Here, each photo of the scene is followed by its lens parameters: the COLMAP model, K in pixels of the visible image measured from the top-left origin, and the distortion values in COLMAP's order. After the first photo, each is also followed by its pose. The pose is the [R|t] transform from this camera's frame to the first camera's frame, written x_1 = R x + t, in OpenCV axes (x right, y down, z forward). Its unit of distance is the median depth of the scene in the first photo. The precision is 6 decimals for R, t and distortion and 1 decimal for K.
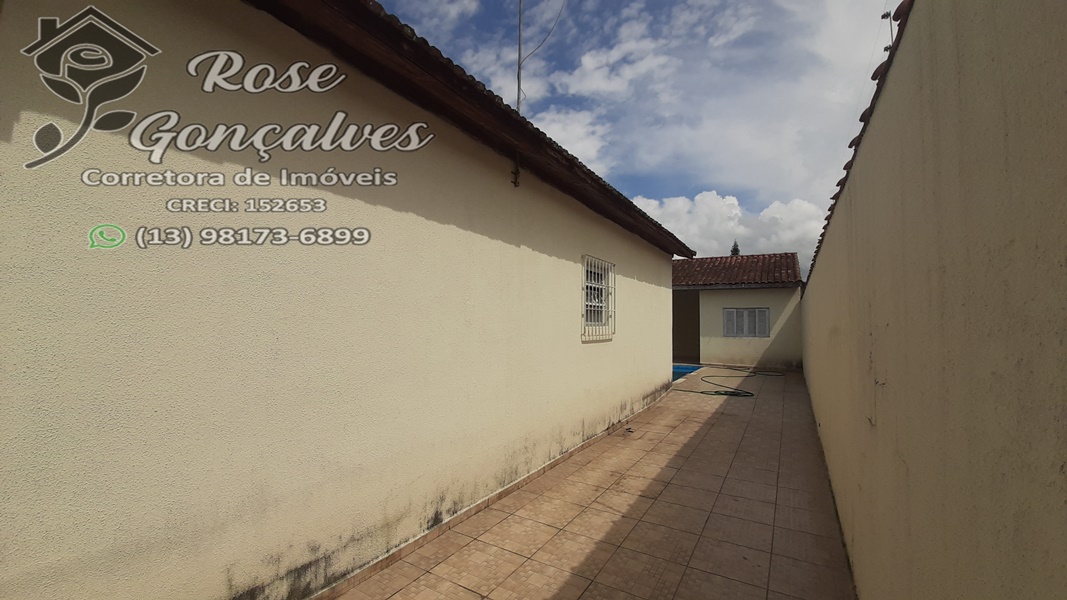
lens RADIAL K [[419.8, 0, 540.7], [0, 419.8, 305.6], [0, 0, 1]] dist [0.002871, -0.008718]
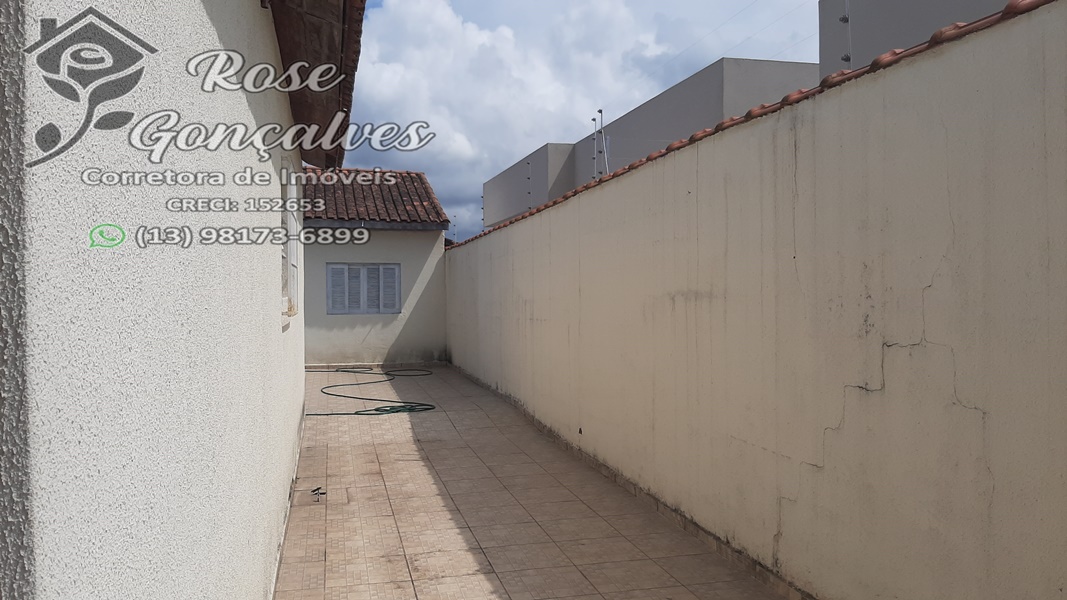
lens RADIAL K [[835.4, 0, 531.5], [0, 835.4, 294.9], [0, 0, 1]] dist [0.060958, -0.126690]
pose [[0.714049, -0.018374, 0.699854, -0.415345], [-0.013397, 0.999114, 0.039899, -0.000760], [-0.699967, -0.037866, 0.713171, 0.065823]]
